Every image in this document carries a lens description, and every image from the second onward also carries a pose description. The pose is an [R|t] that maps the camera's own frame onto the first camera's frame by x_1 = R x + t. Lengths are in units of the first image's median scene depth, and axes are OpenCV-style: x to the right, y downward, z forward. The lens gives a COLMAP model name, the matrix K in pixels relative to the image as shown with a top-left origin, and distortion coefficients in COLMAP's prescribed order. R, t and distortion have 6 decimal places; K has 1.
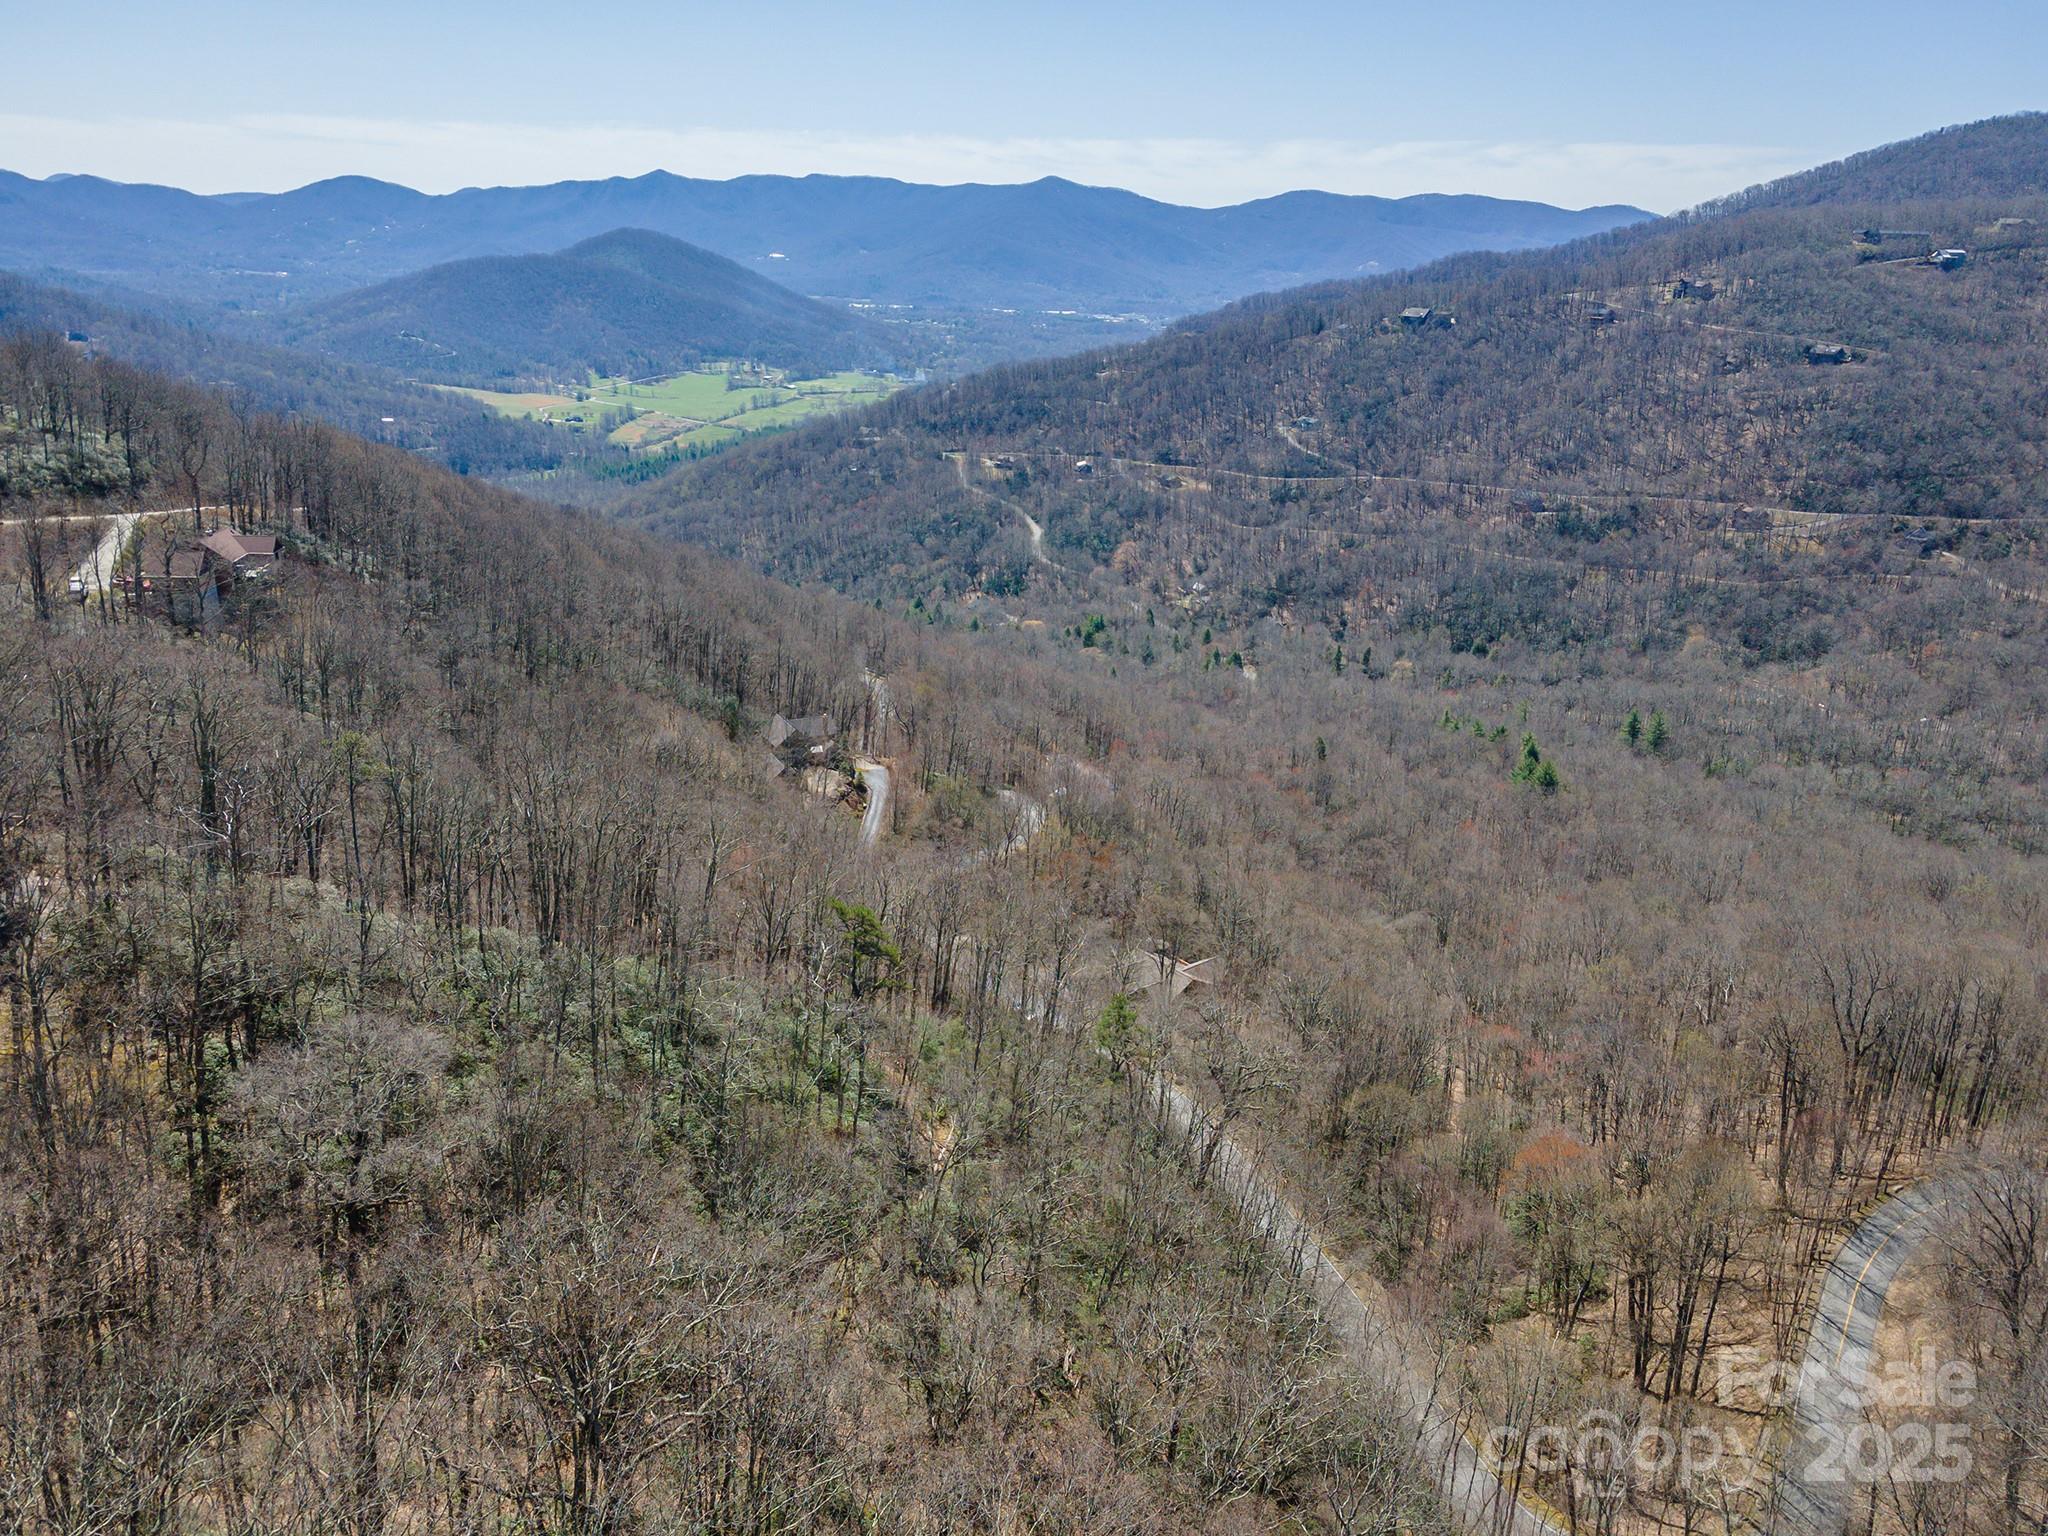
lens RADIAL K [[1486.7, 0, 999.8], [0, 1486.7, 763.8], [0, 0, 1]] dist [0.046624, 0.017665]
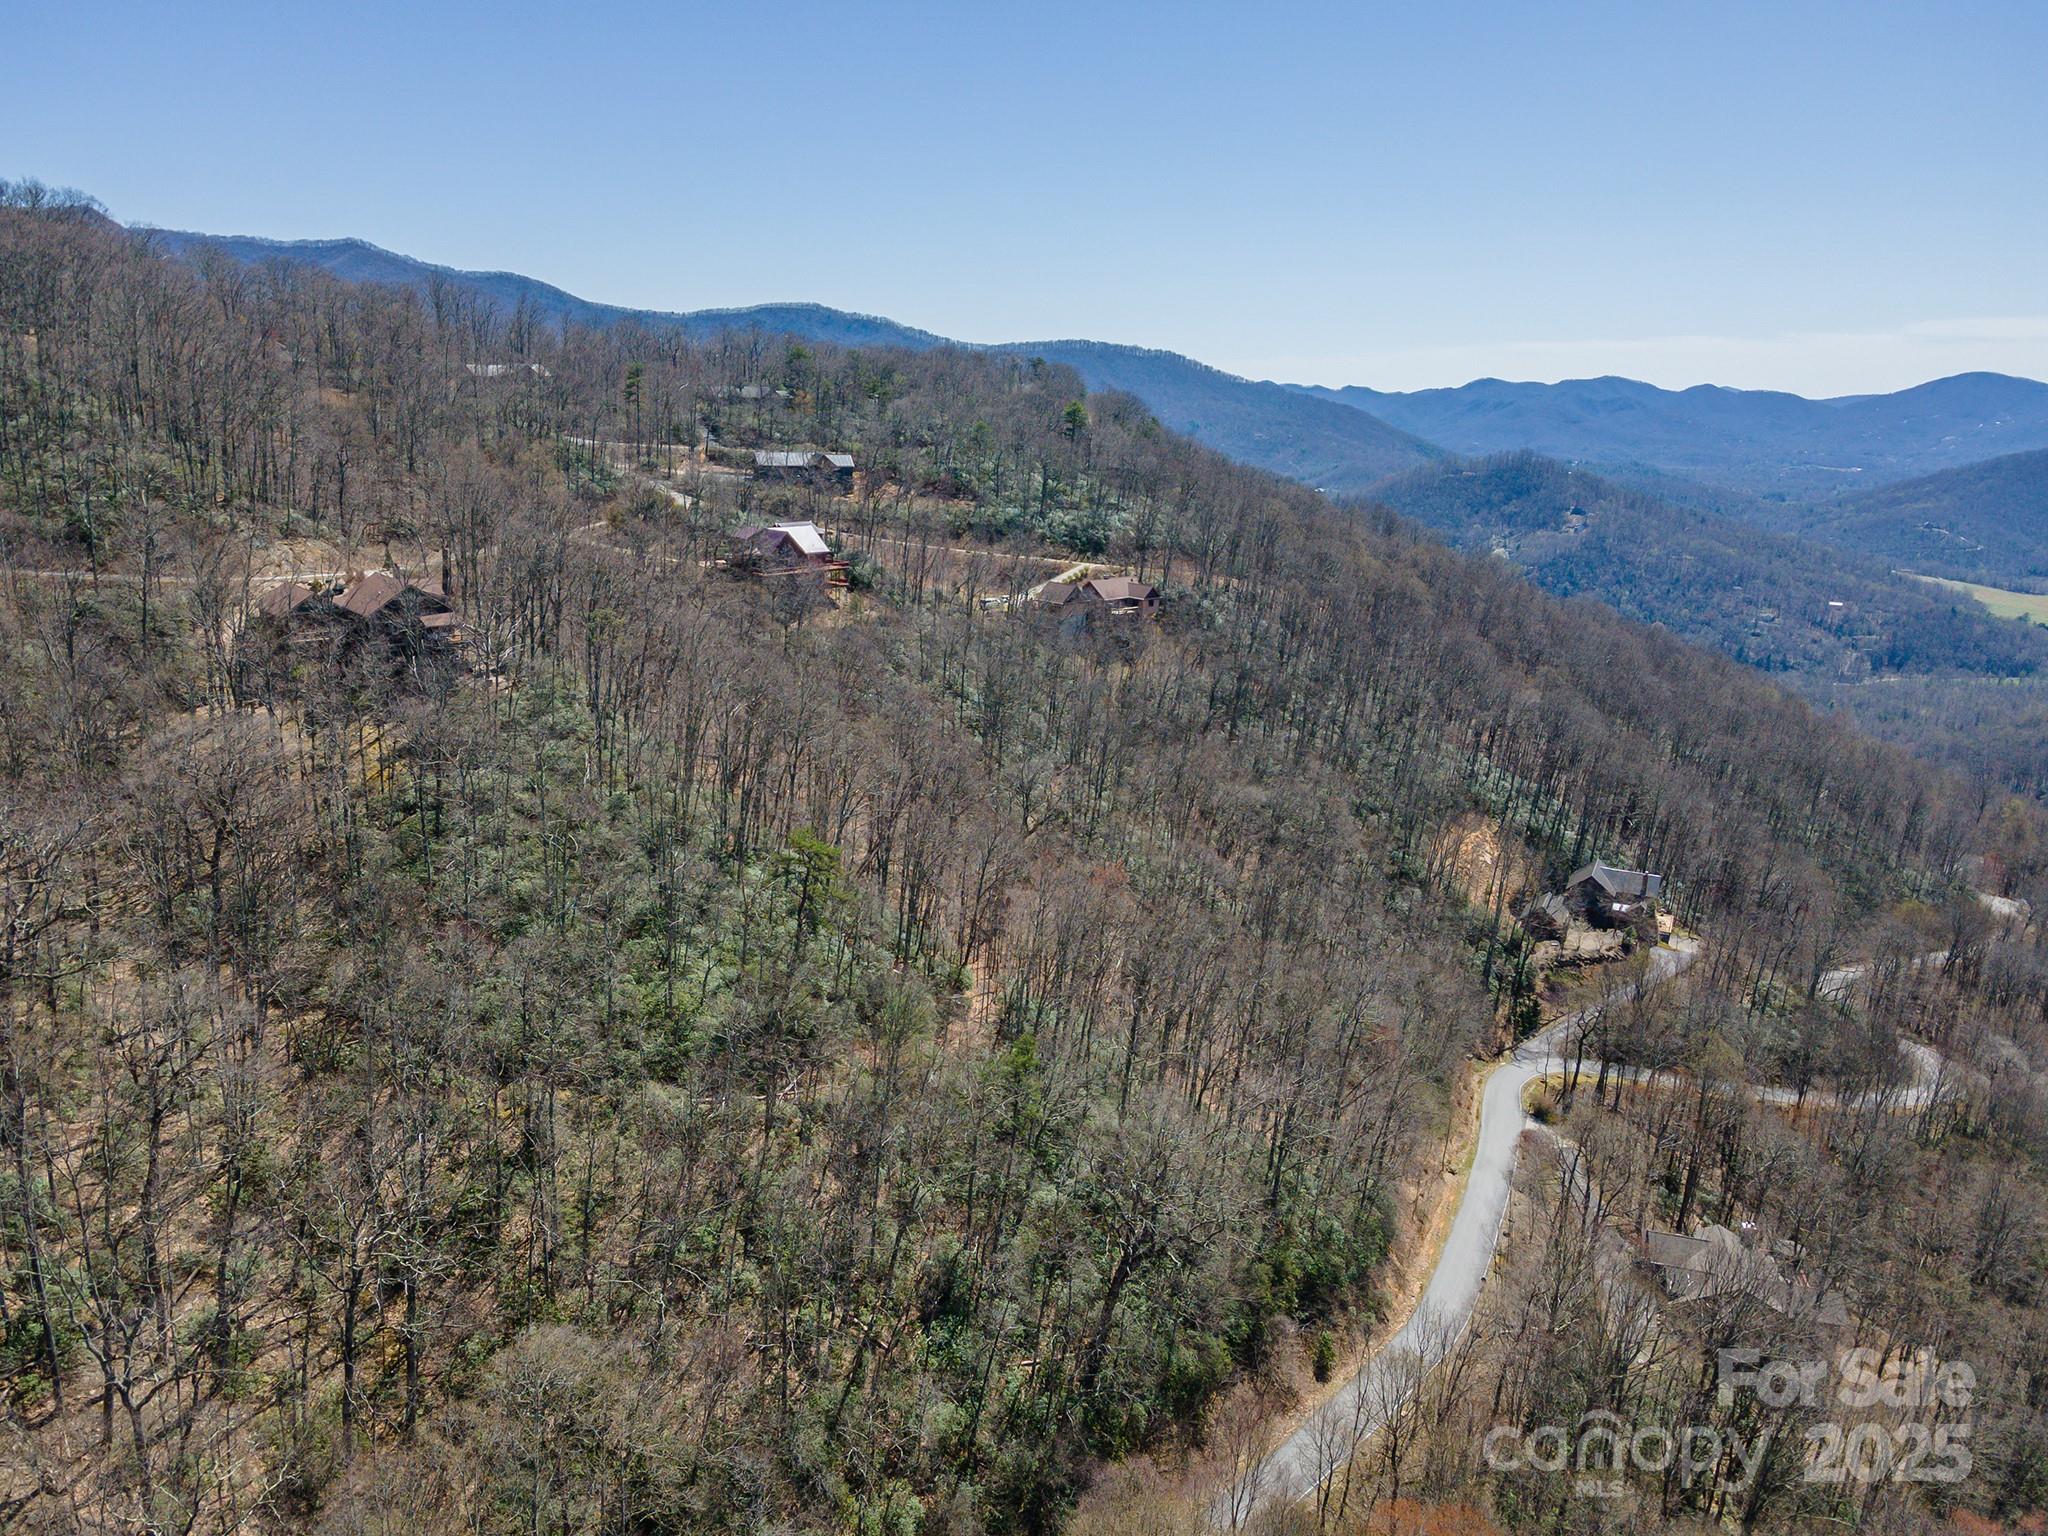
lens RADIAL K [[1486.7, 0, 1017.3], [0, 1486.7, 757.3], [0, 0, 1]] dist [0.046624, 0.017665]
pose [[0.592710, 0.184020, -0.784112, 0.102518], [-0.281081, 0.959599, 0.012735, -0.001863], [0.754777, 0.212851, 0.620489, 0.056881]]
